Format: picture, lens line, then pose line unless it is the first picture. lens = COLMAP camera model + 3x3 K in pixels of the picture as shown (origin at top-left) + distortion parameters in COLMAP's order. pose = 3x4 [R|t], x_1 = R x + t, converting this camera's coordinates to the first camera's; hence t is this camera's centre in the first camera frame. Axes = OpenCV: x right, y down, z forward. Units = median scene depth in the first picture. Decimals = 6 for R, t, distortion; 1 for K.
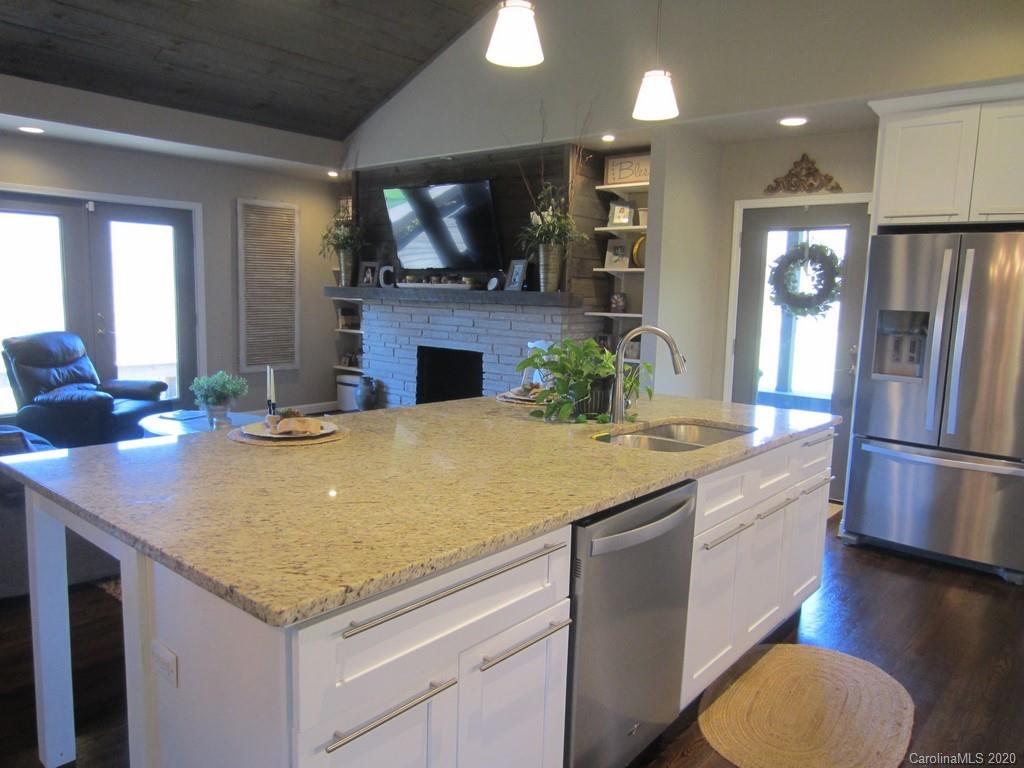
lens RADIAL K [[741.7, 0, 504.8], [0, 741.7, 379.1], [0, 0, 1]] dist [-0.014817, 0.007705]
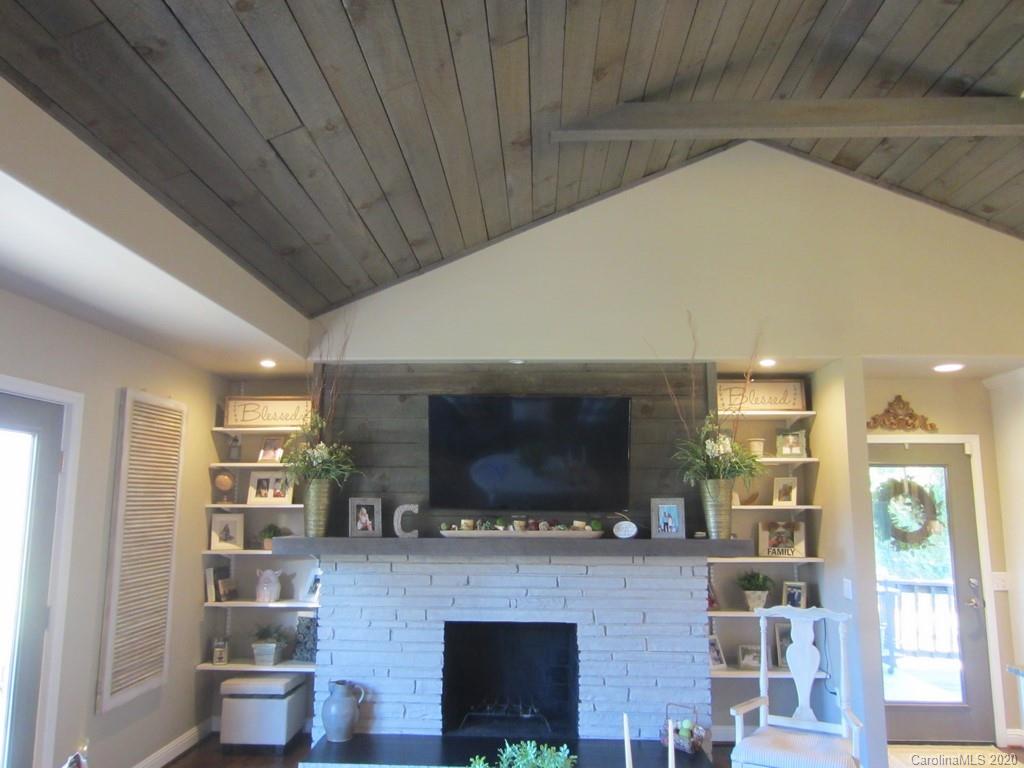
lens RADIAL K [[741.7, 0, 517.3], [0, 741.7, 386.6], [0, 0, 1]] dist [-0.014817, 0.007705]
pose [[0.782033, 0.075881, 0.618601, -0.567836], [0.091035, 0.968007, -0.233827, -0.100413], [-0.616553, 0.239175, 0.750105, 0.456015]]
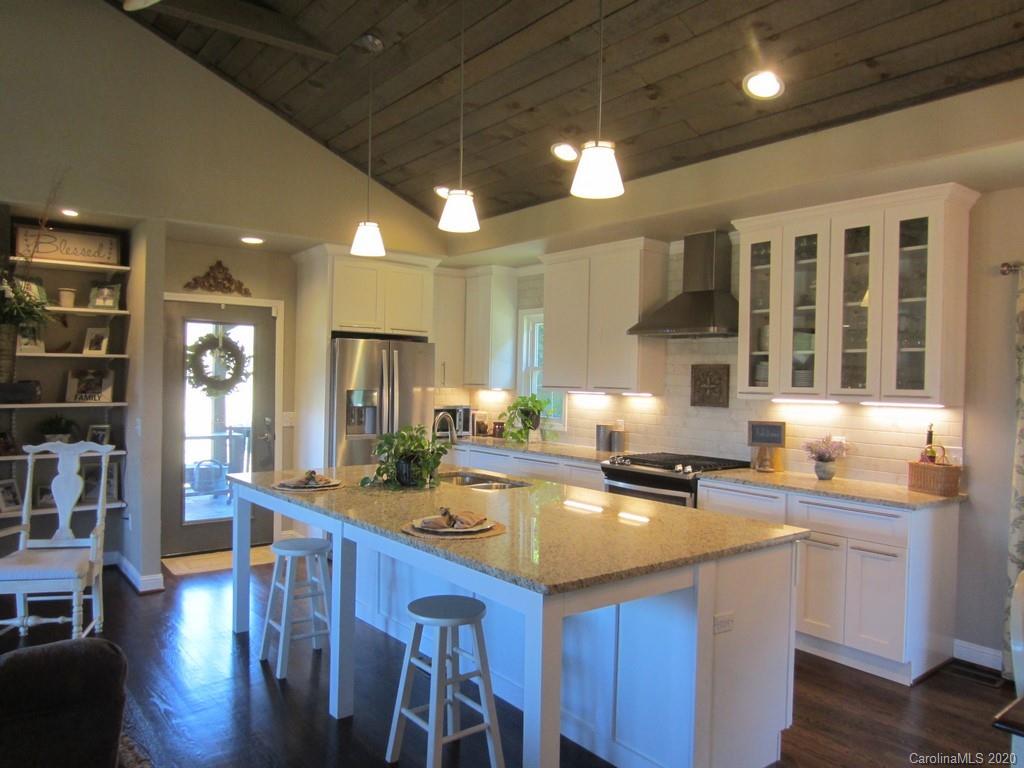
lens RADIAL K [[741.7, 0, 509.8], [0, 741.7, 383.0], [0, 0, 1]] dist [-0.014817, 0.007705]
pose [[0.201925, -0.033815, 0.978817, -0.564542], [0.107187, 0.994164, 0.012233, -0.062263], [-0.973518, 0.102447, 0.204371, 0.272558]]
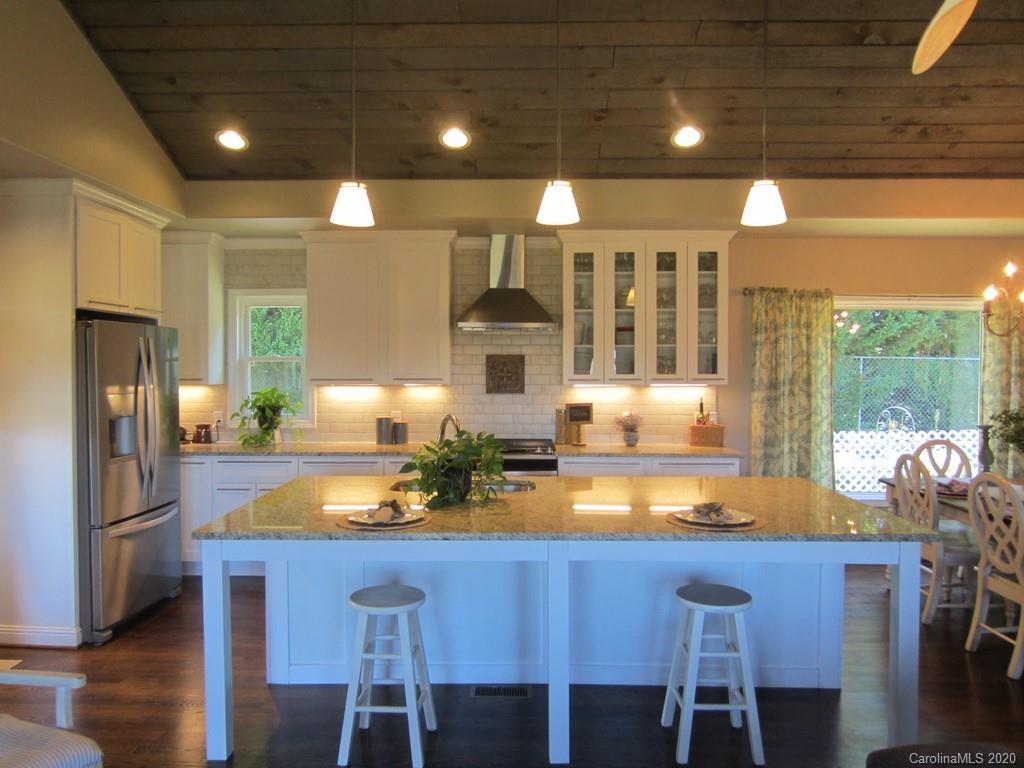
lens RADIAL K [[741.7, 0, 511.9], [0, 741.7, 379.9], [0, 0, 1]] dist [-0.014817, 0.007705]
pose [[-0.634147, -0.048046, 0.771719, -0.409768], [0.074716, 0.989589, 0.123006, -0.134067], [-0.769594, 0.135663, -0.623955, 0.820667]]
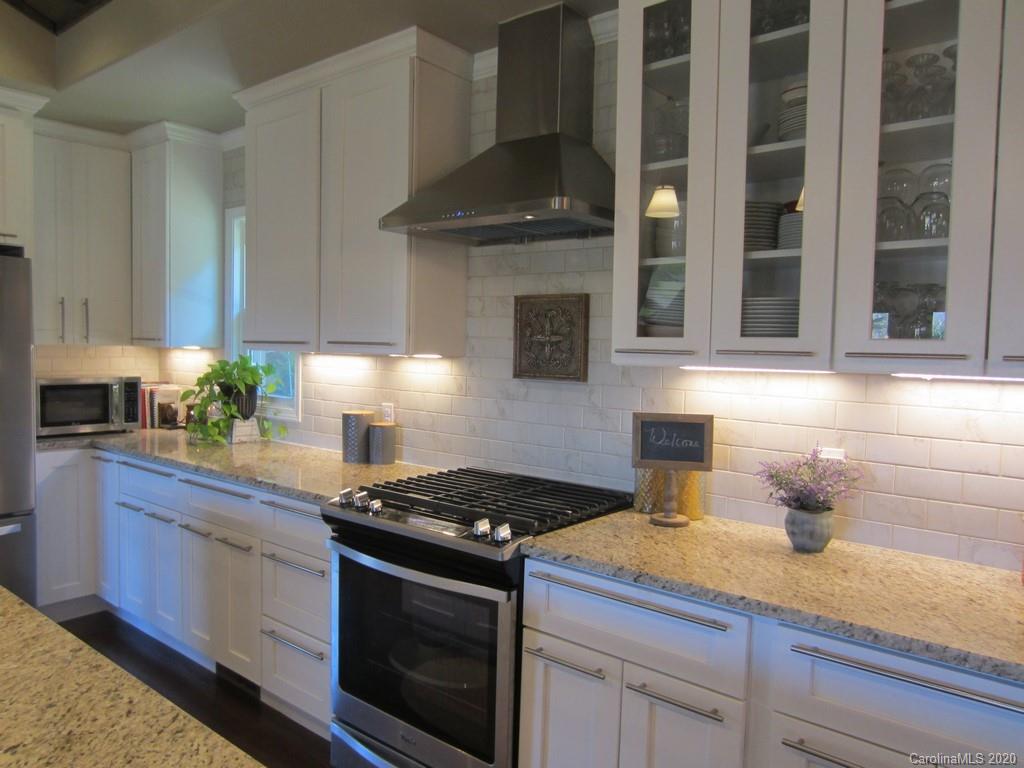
lens RADIAL K [[741.7, 0, 505.1], [0, 741.7, 372.8], [0, 0, 1]] dist [-0.014817, 0.007705]
pose [[-0.006990, -0.075411, 0.997128, -0.094734], [0.105934, 0.991485, 0.075727, -0.038263], [-0.994349, 0.106159, 0.001059, 0.249807]]
